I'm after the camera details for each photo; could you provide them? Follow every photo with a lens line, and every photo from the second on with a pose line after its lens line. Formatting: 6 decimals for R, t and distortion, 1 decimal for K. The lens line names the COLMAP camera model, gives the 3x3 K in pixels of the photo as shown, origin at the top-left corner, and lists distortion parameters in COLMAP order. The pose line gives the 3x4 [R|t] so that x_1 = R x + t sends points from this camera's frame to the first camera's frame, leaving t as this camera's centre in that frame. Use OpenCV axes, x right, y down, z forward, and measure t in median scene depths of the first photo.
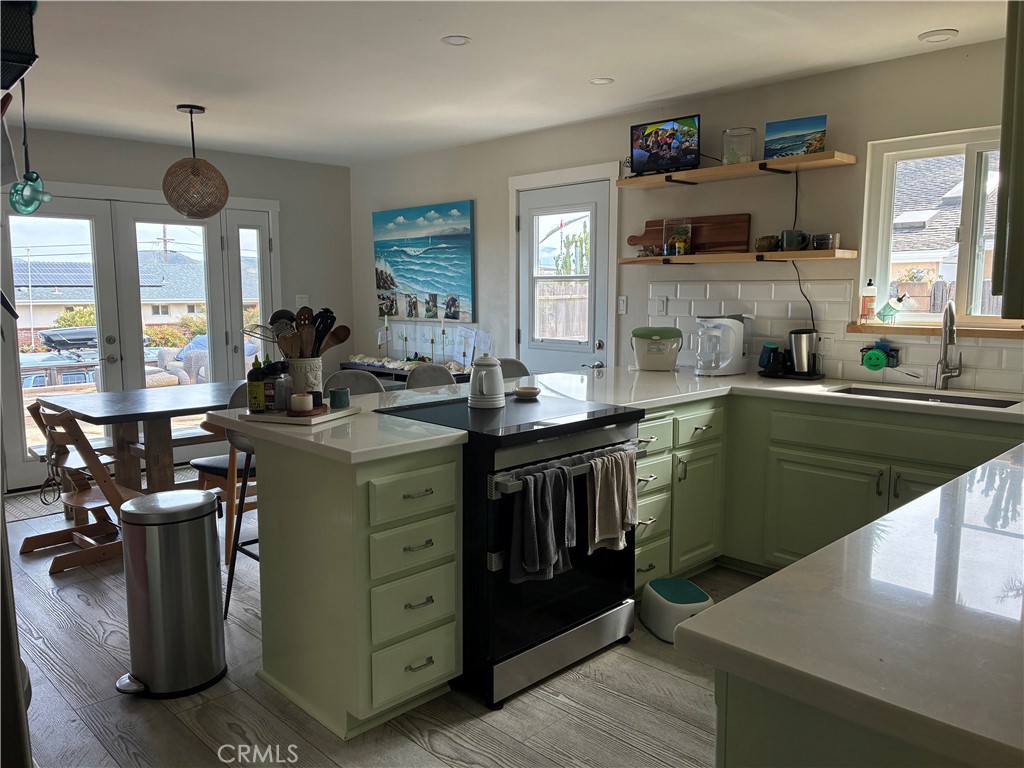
lens RADIAL K [[782.9, 0, 513.0], [0, 782.9, 384.6], [0, 0, 1]] dist [0.004749, -0.005946]
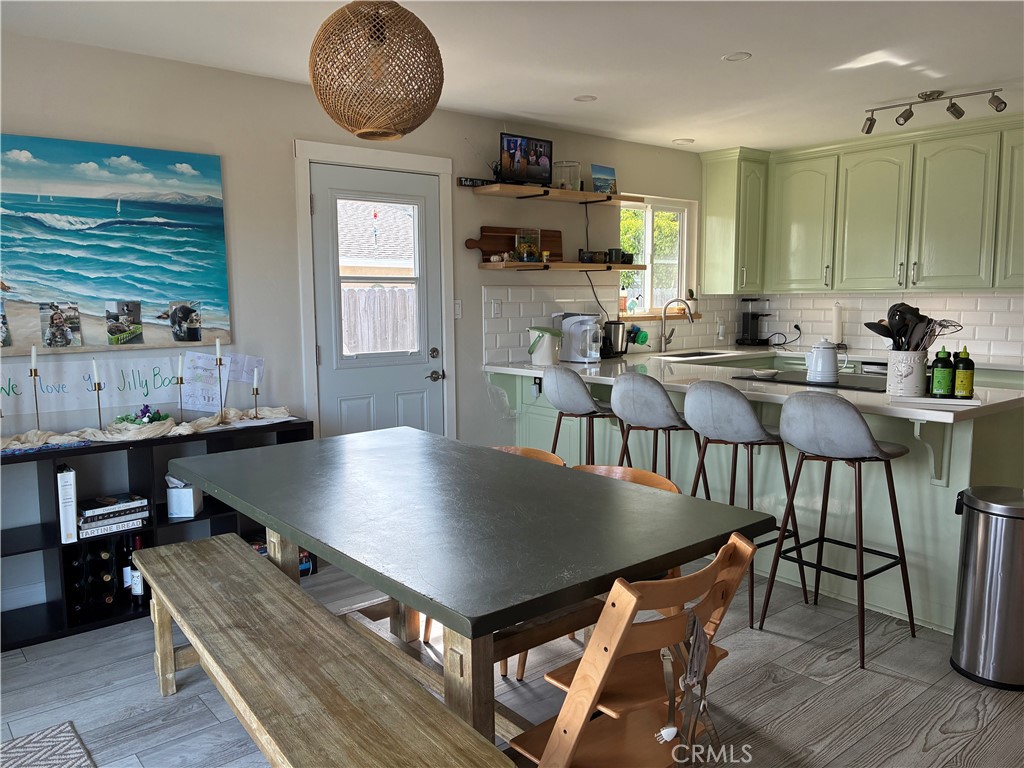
lens RADIAL K [[782.9, 0, 511.3], [0, 782.9, 386.2], [0, 0, 1]] dist [0.004749, -0.005946]
pose [[0.082346, -0.114846, 0.989964, -0.670125], [0.126941, 0.986456, 0.103880, -0.080586], [-0.988486, 0.117113, 0.095809, 0.691656]]
